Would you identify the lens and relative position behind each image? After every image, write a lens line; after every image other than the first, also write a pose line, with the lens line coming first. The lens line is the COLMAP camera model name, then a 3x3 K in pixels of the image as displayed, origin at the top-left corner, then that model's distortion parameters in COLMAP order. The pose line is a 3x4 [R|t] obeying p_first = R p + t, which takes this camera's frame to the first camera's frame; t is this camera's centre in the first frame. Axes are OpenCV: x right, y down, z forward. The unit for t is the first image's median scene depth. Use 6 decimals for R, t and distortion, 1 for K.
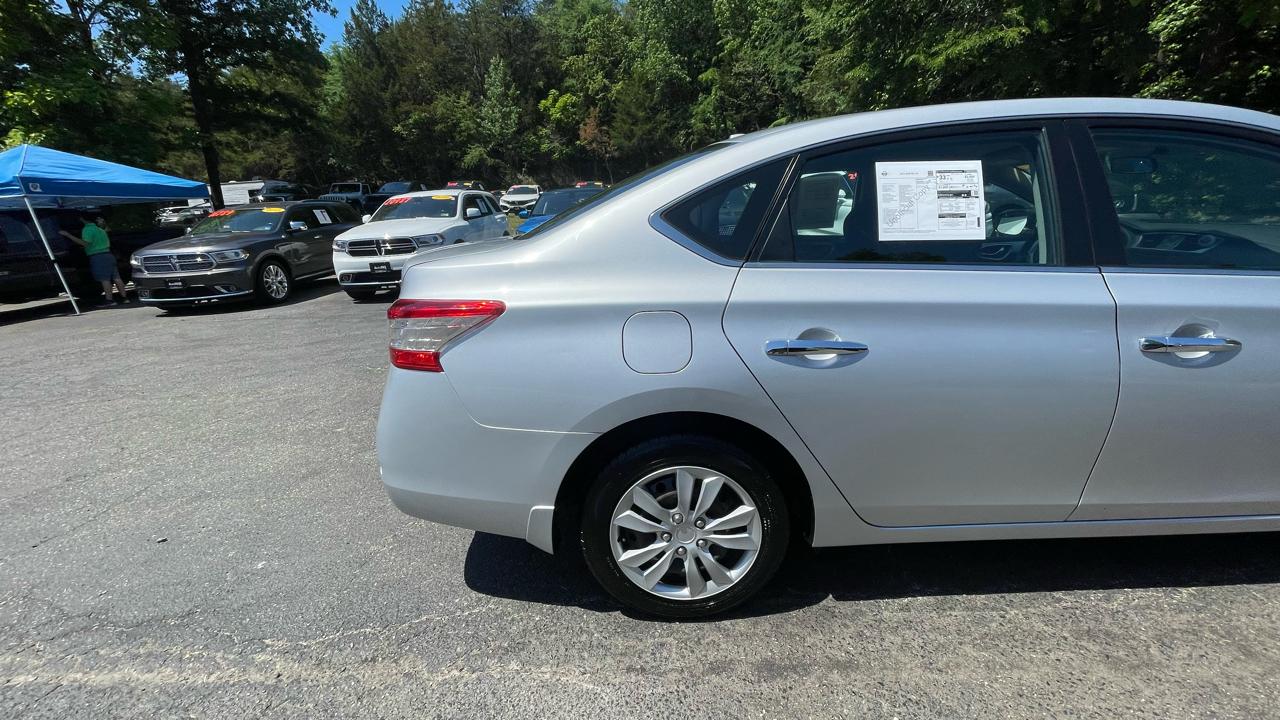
lens RADIAL K [[517.4, 0, 639.4], [0, 517.4, 358.4], [0, 0, 1]] dist [-0.002859, 0.000374]
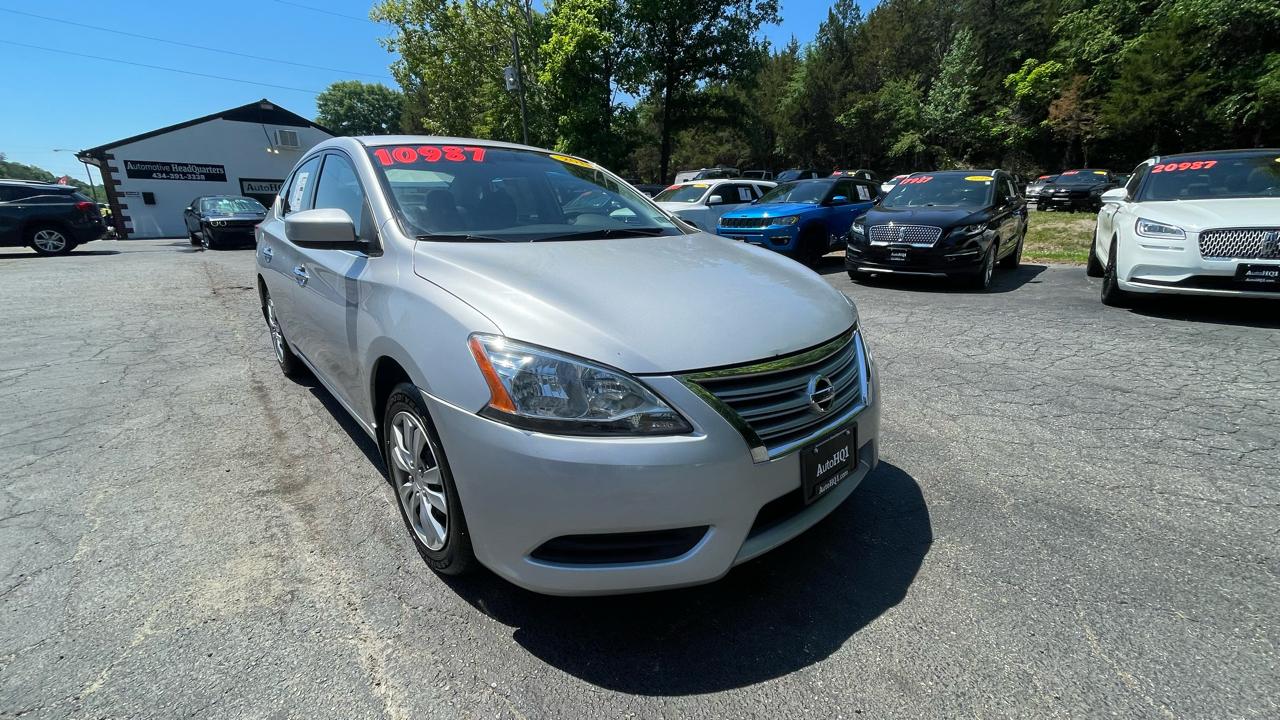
lens RADIAL K [[517.4, 0, 641.0], [0, 517.4, 361.3], [0, 0, 1]] dist [-0.002859, 0.000374]
pose [[0.673930, 0.259059, -0.691886, 0.257784], [-0.241161, 0.962346, 0.125424, -0.020362], [0.698326, 0.082329, 0.711029, 0.046961]]
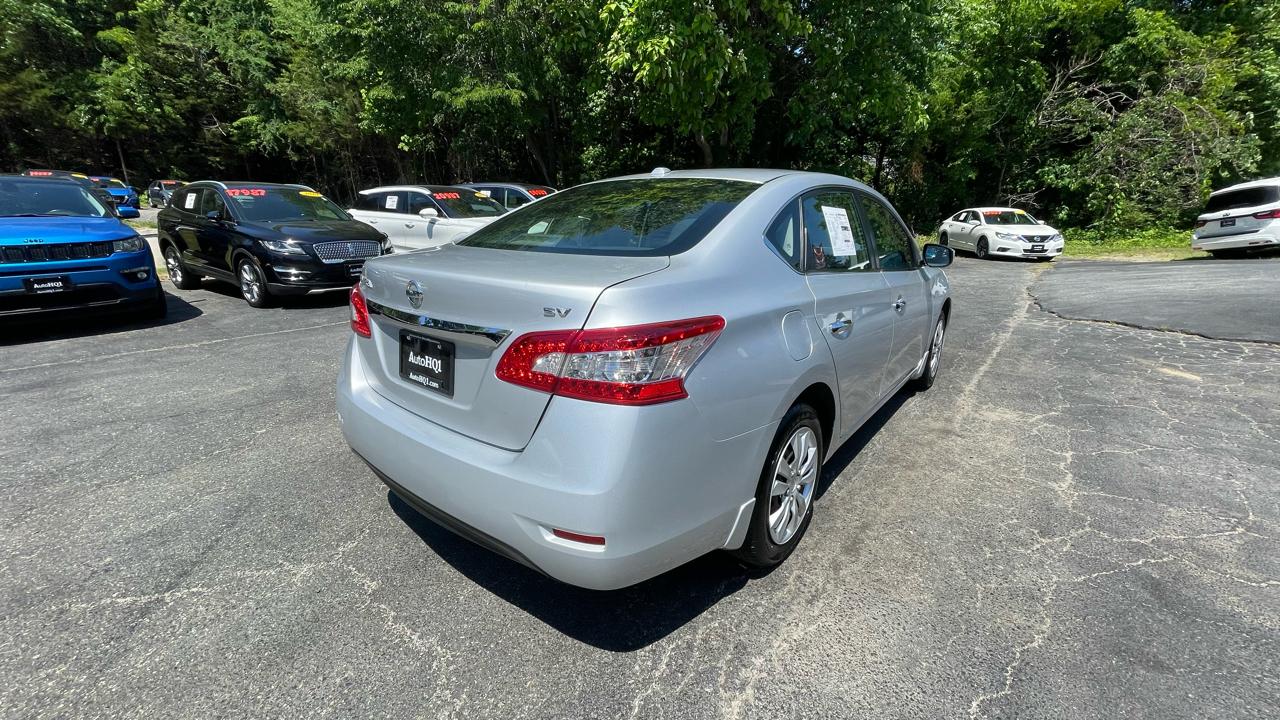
lens RADIAL K [[517.4, 0, 642.1], [0, 517.4, 363.6], [0, 0, 1]] dist [-0.002859, 0.000374]
pose [[0.617414, -0.162857, 0.769596, -0.093561], [0.182103, 0.981350, 0.061573, -0.008748], [-0.765271, 0.102129, 0.635555, 0.038741]]
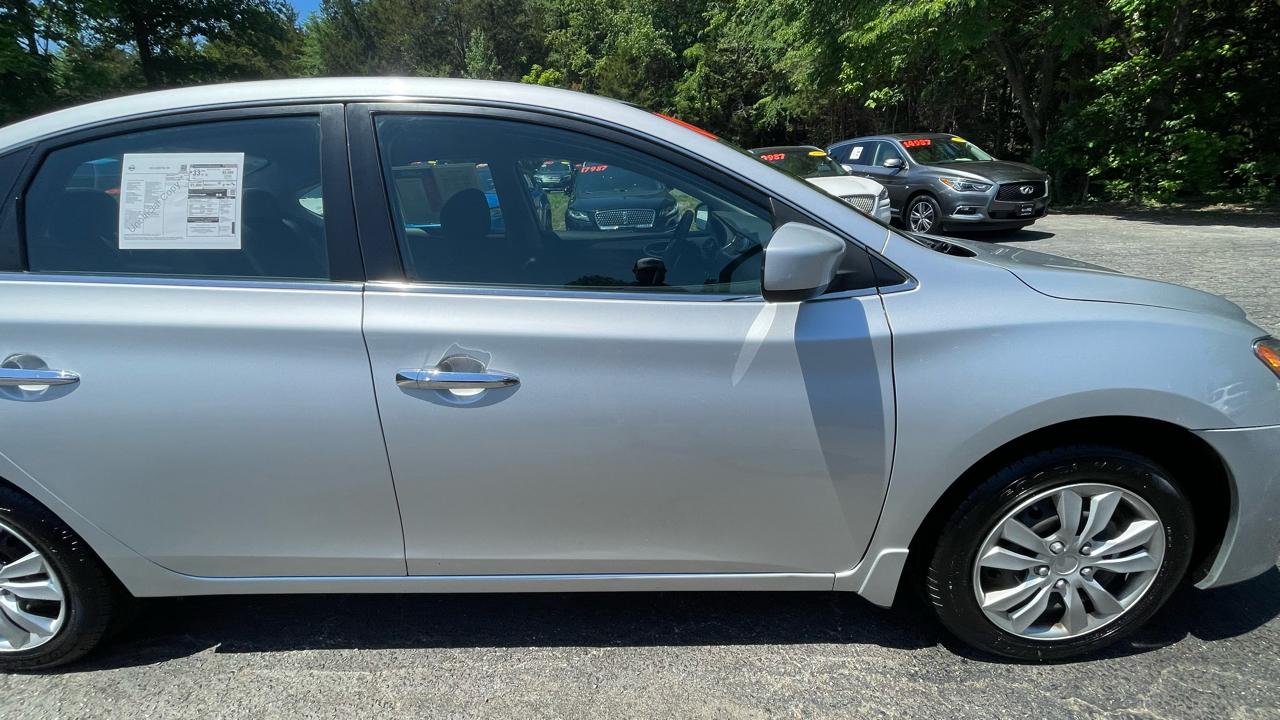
lens RADIAL K [[517.4, 0, 639.1], [0, 517.4, 359.0], [0, 0, 1]] dist [-0.002859, 0.000374]
pose [[0.999865, 0.013980, -0.008621, 0.105446], [-0.013650, 0.999213, 0.037242, -0.007355], [0.009135, -0.037120, 0.999269, 0.013177]]
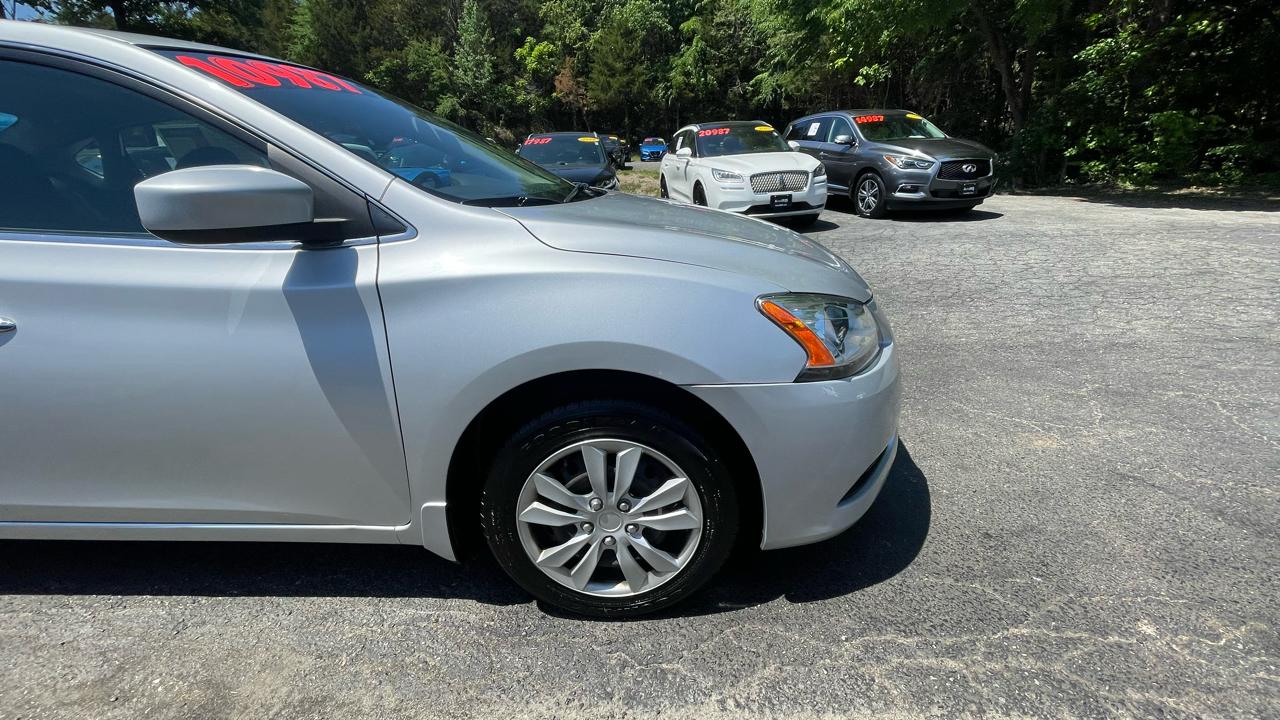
lens RADIAL K [[517.4, 0, 640.3], [0, 517.4, 358.0], [0, 0, 1]] dist [-0.002859, 0.000374]
pose [[0.999421, 0.029613, -0.016727, 0.168588], [-0.028325, 0.996959, 0.072604, -0.004884], [0.018826, -0.072088, 0.997221, 0.014576]]
